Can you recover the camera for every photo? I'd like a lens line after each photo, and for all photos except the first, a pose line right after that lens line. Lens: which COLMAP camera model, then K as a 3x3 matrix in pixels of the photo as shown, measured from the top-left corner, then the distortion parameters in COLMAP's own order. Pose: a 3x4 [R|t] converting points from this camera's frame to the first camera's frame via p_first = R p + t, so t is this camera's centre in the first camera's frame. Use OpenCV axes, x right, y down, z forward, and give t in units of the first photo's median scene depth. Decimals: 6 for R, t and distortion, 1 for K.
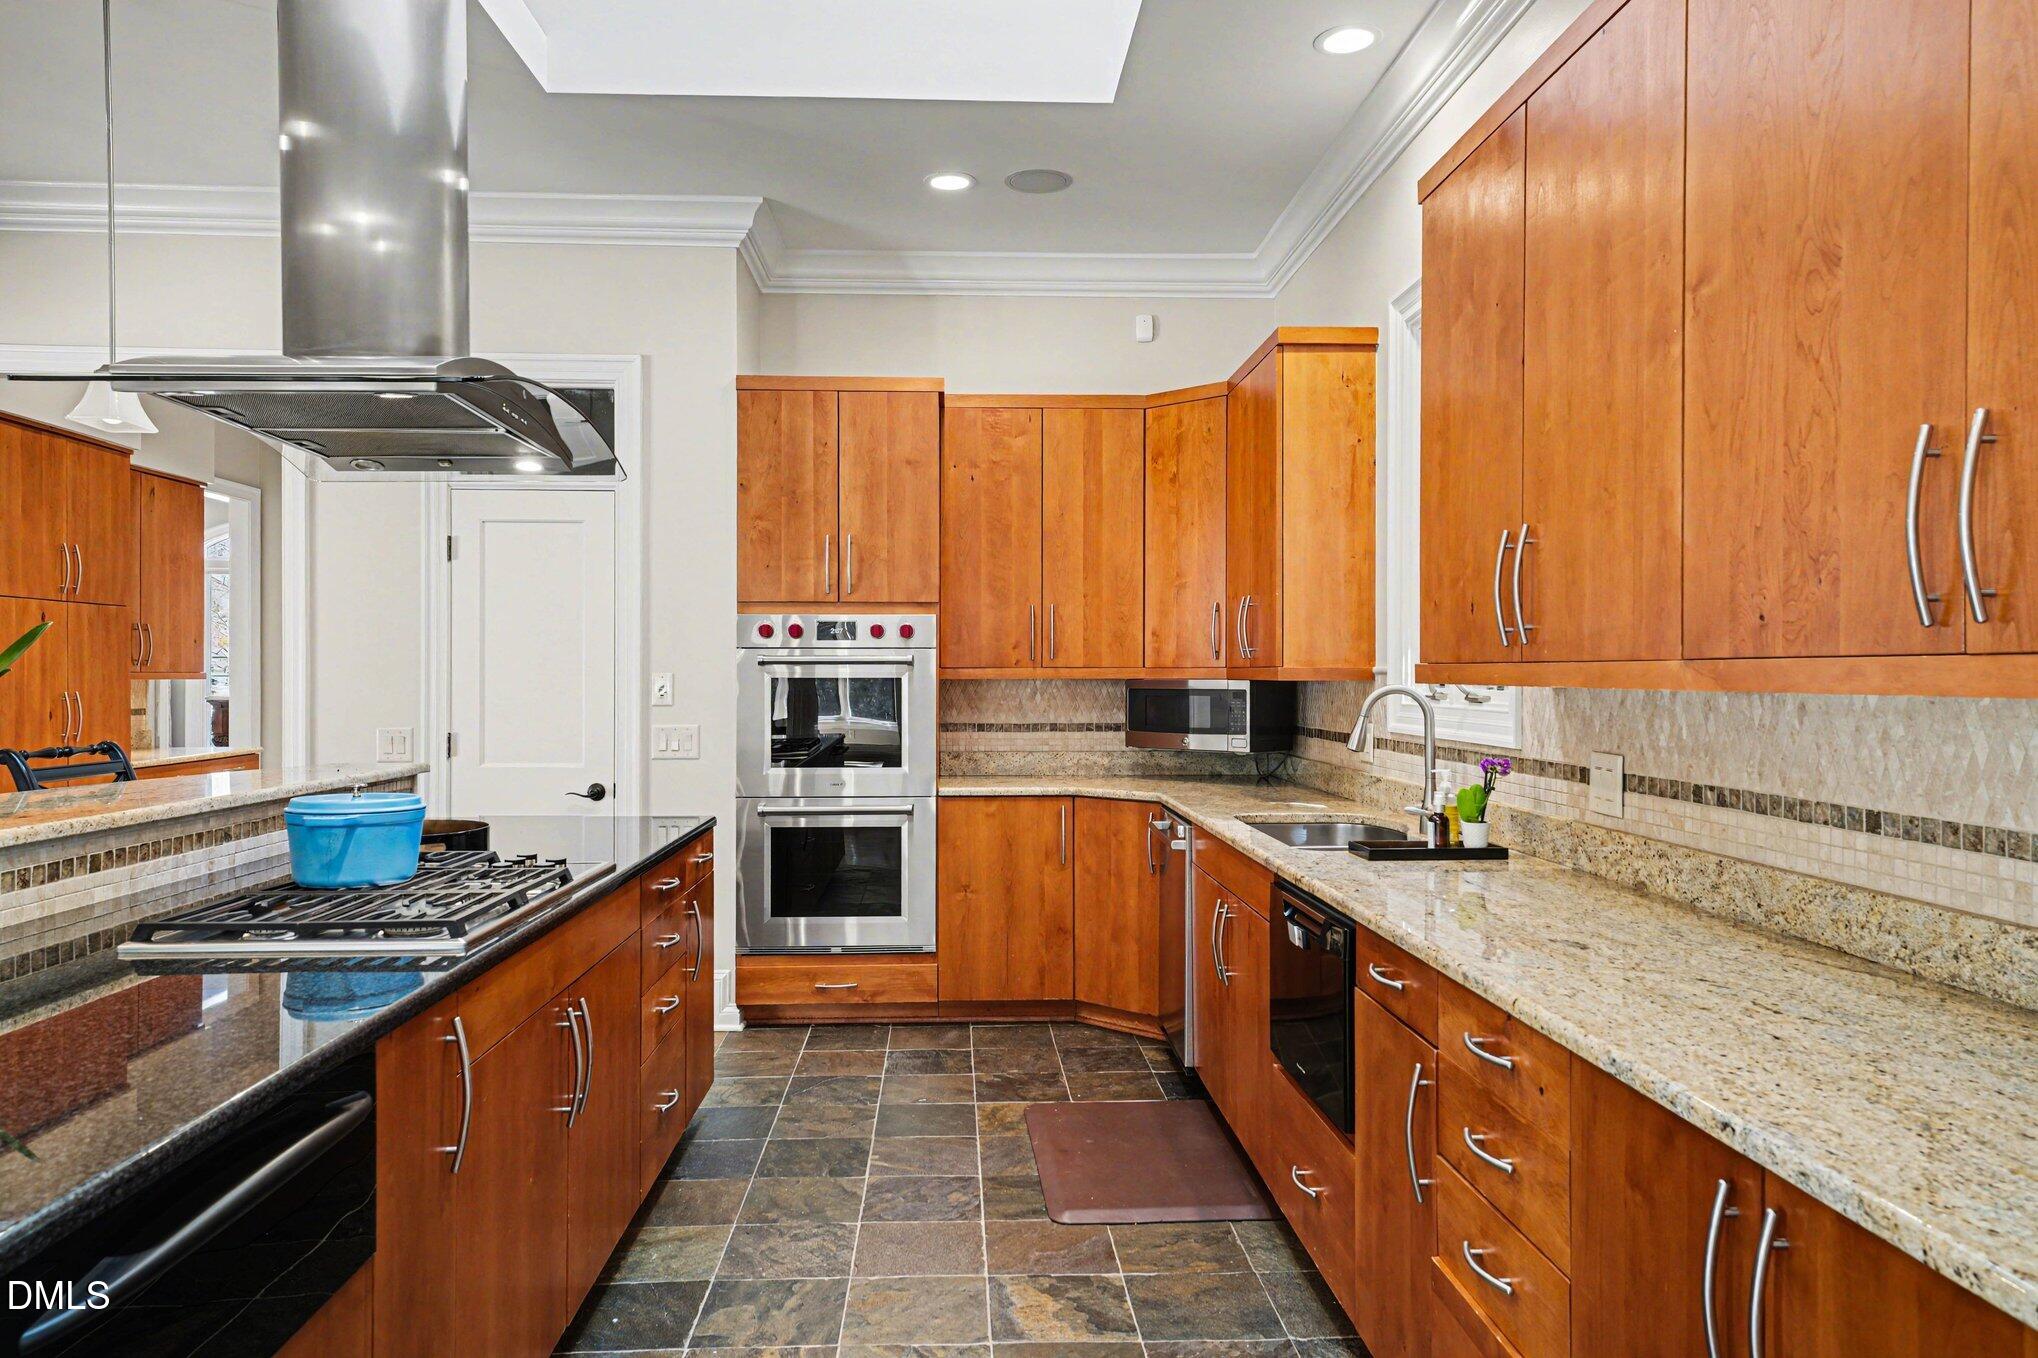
lens RADIAL K [[1341.3, 0, 1016.9], [0, 1341.3, 678.9], [0, 0, 1]] dist [0.008985, -0.000739]
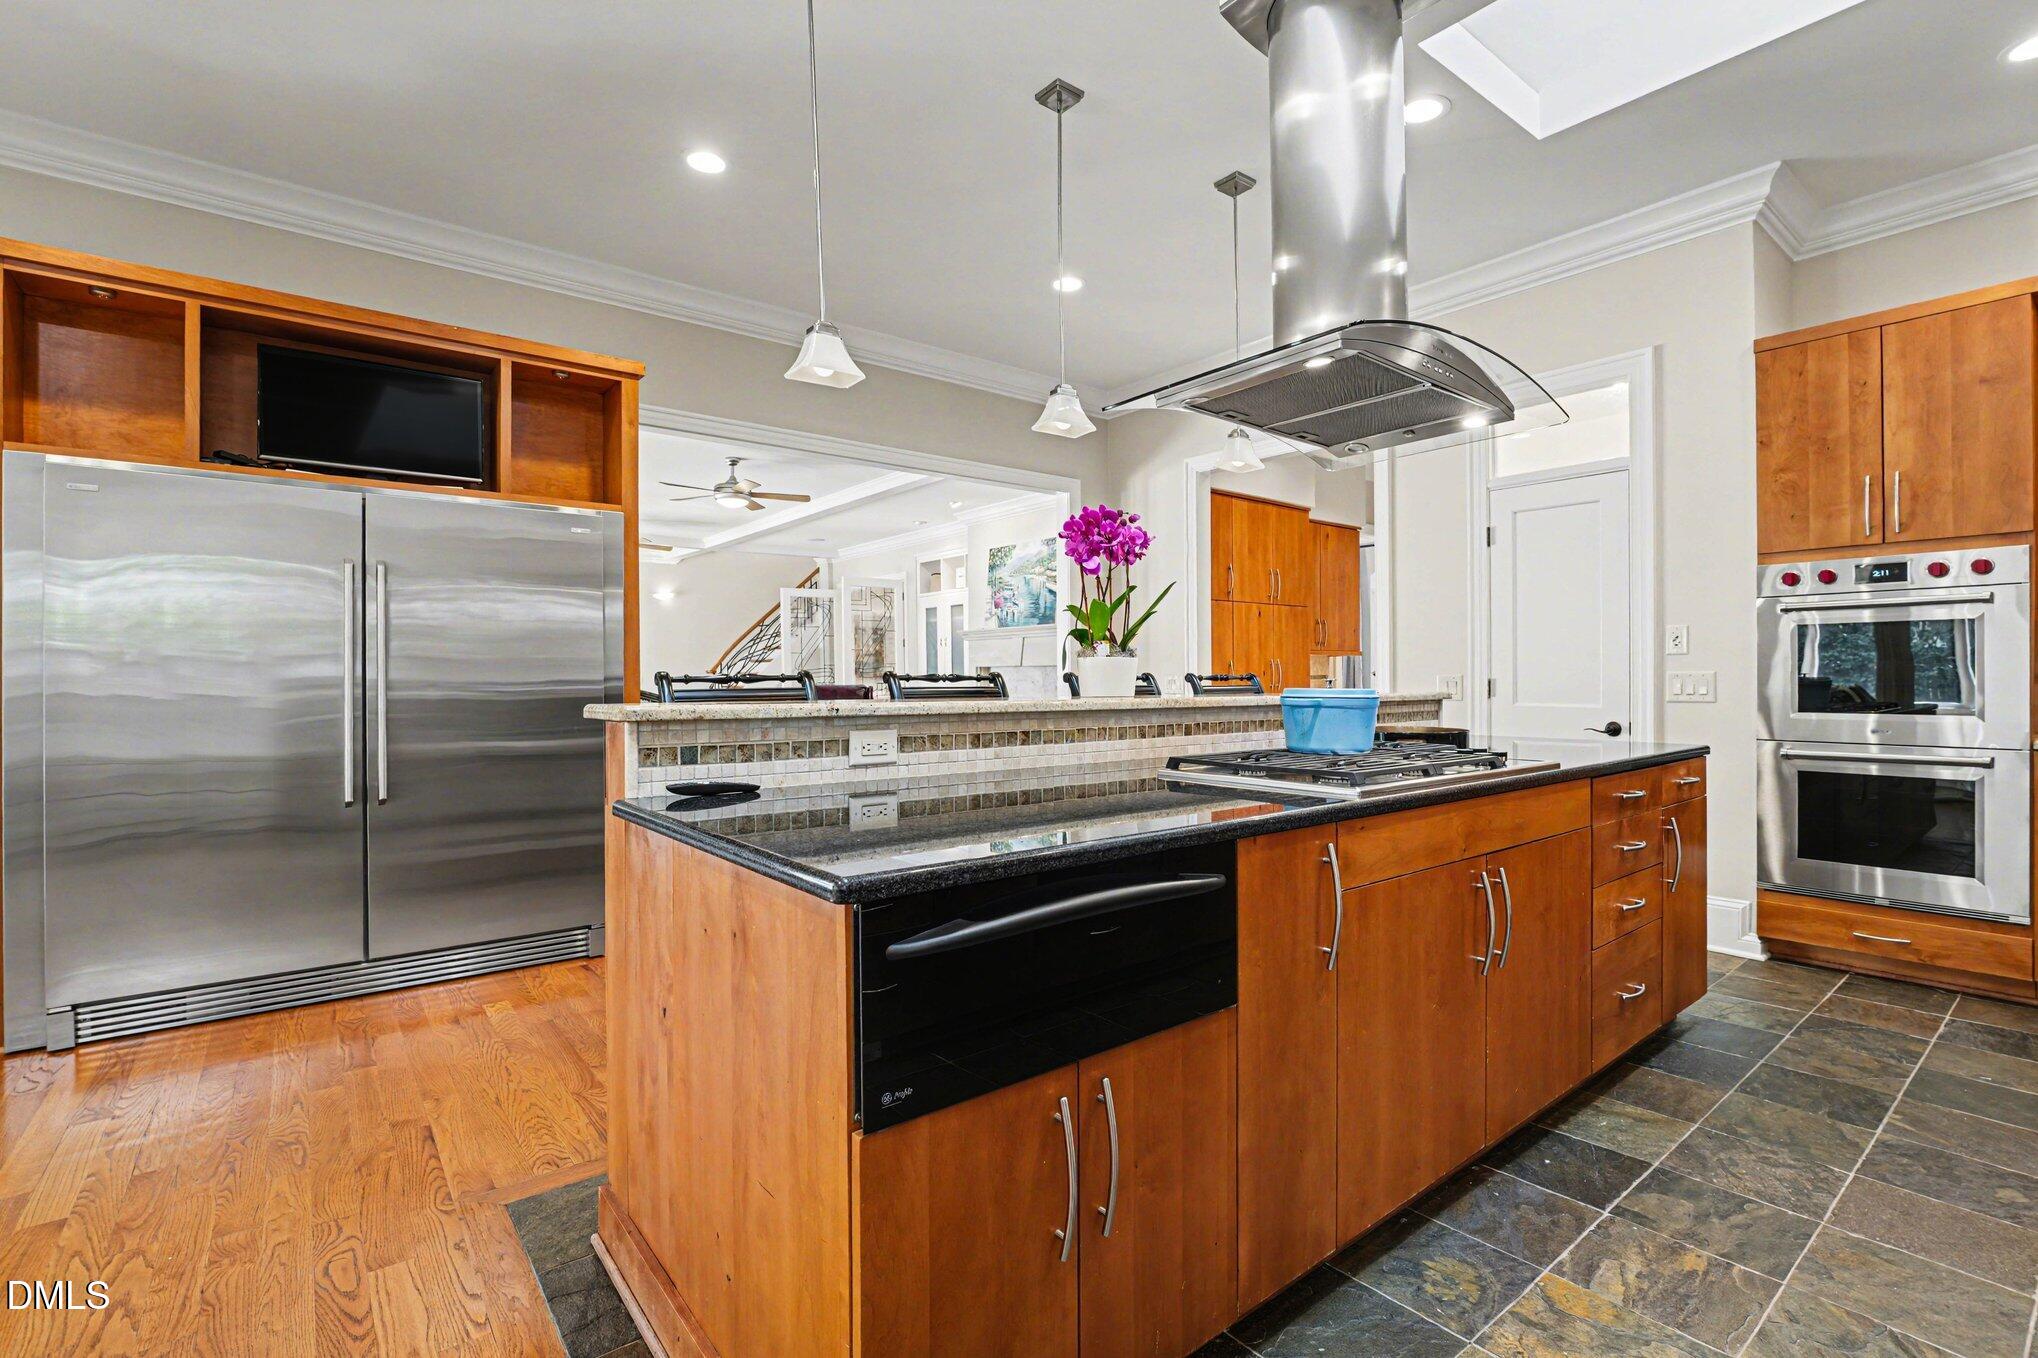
lens RADIAL K [[923.0, 0, 1016.3], [0, 923.0, 683.7], [0, 0, 1]] dist [-0.022917, 0.002667]
pose [[0.578853, 0.002162, -0.815429, 0.044145], [0.003001, 0.999984, 0.004781, 0.045937], [0.815426, -0.005214, 0.578837, 0.127473]]
